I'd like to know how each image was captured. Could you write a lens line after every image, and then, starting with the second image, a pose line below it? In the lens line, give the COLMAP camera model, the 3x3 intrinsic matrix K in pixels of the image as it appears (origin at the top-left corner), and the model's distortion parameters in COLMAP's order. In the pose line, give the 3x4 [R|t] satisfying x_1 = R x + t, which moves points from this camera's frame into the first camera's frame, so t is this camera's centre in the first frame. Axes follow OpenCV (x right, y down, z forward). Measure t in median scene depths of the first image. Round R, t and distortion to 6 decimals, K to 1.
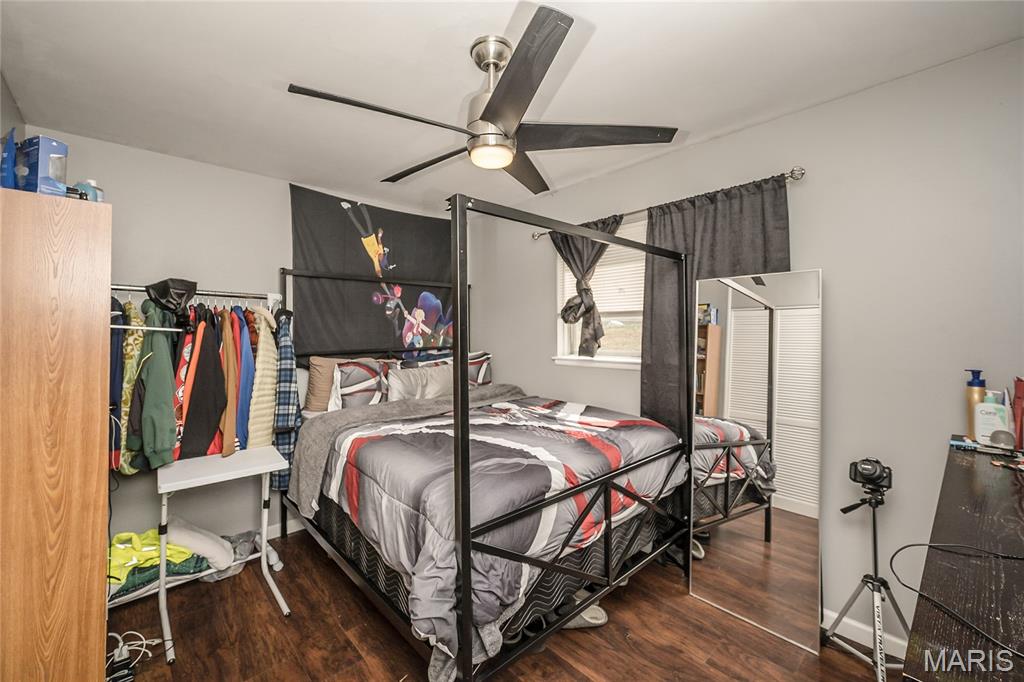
lens RADIAL K [[404.9, 0, 514.4], [0, 404.9, 339.9], [0, 0, 1]] dist [0.001011, 0.000131]
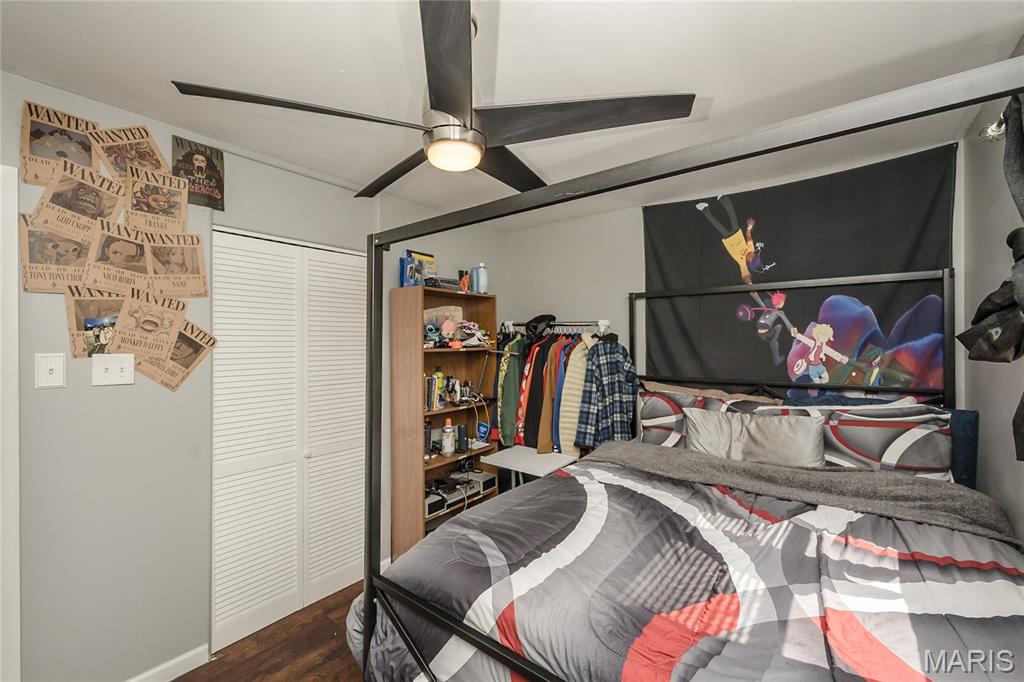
lens RADIAL K [[437.5, 0, 512.0], [0, 437.5, 341.0], [0, 0, 1]] dist [0.001141, 0.000076]
pose [[0.157493, 0.002833, -0.987516, 0.390002], [-0.023580, 0.999722, -0.000893, -0.038850], [0.987239, 0.023426, 0.157516, 0.436950]]
